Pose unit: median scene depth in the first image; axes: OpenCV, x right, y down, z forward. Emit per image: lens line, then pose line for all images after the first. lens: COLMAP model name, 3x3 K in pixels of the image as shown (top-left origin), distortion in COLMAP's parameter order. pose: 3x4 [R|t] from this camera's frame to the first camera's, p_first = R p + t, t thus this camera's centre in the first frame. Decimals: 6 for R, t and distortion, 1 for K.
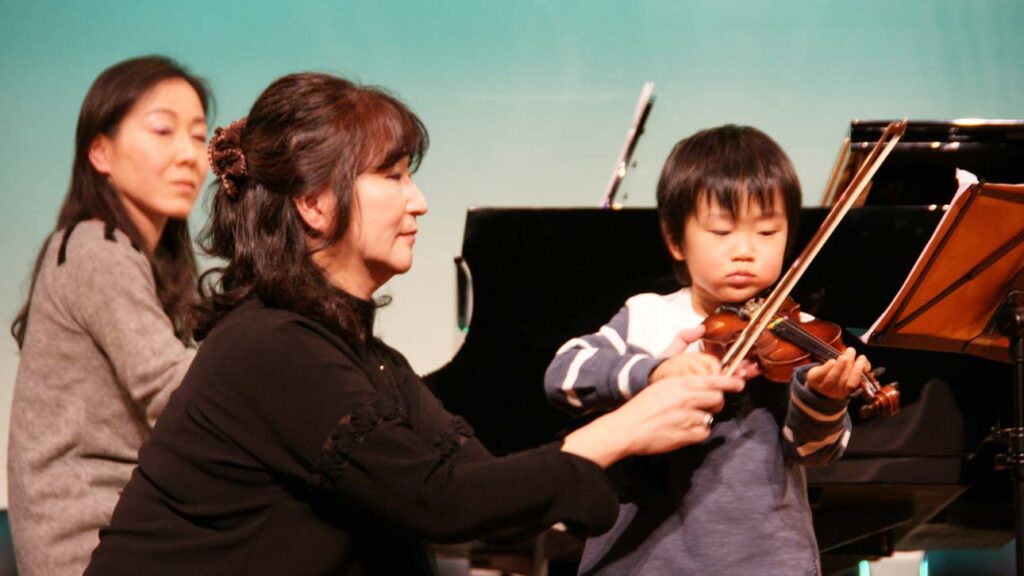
lens RADIAL K [[5873.0, 0, 511.6], [0, 5873.0, 287.6], [0, 0, 1]] dist [-0.713261, 0.000000]
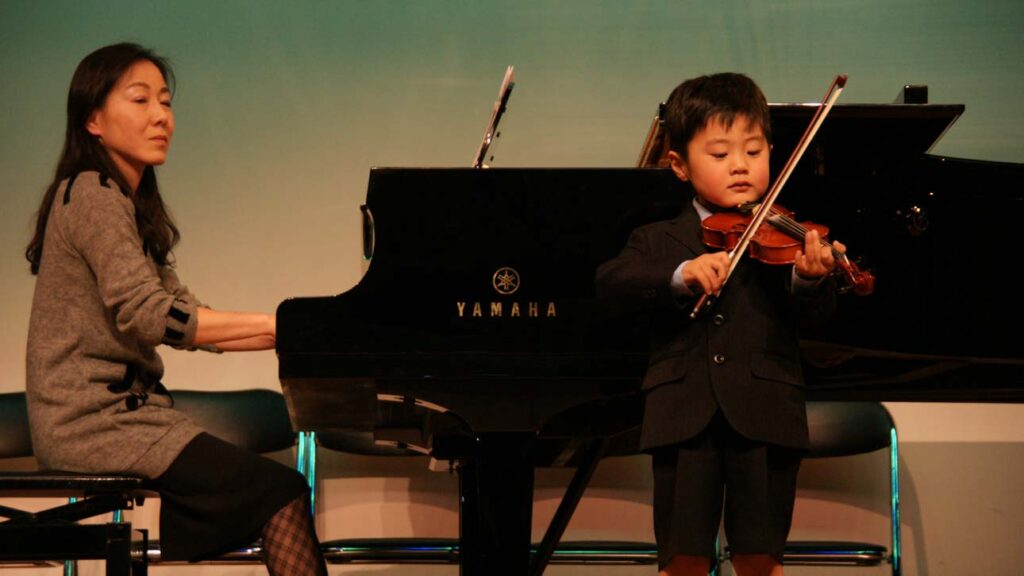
lens RADIAL K [[3758.6, 0, 532.1], [0, 3758.6, 330.9], [0, 0, 1]] dist [0.841699, 0.000000]
pose [[0.999341, 0.007494, 0.035525, -0.001757], [-0.008464, 0.999593, 0.027236, 0.000404], [-0.035306, -0.027519, 0.998998, 0.135125]]
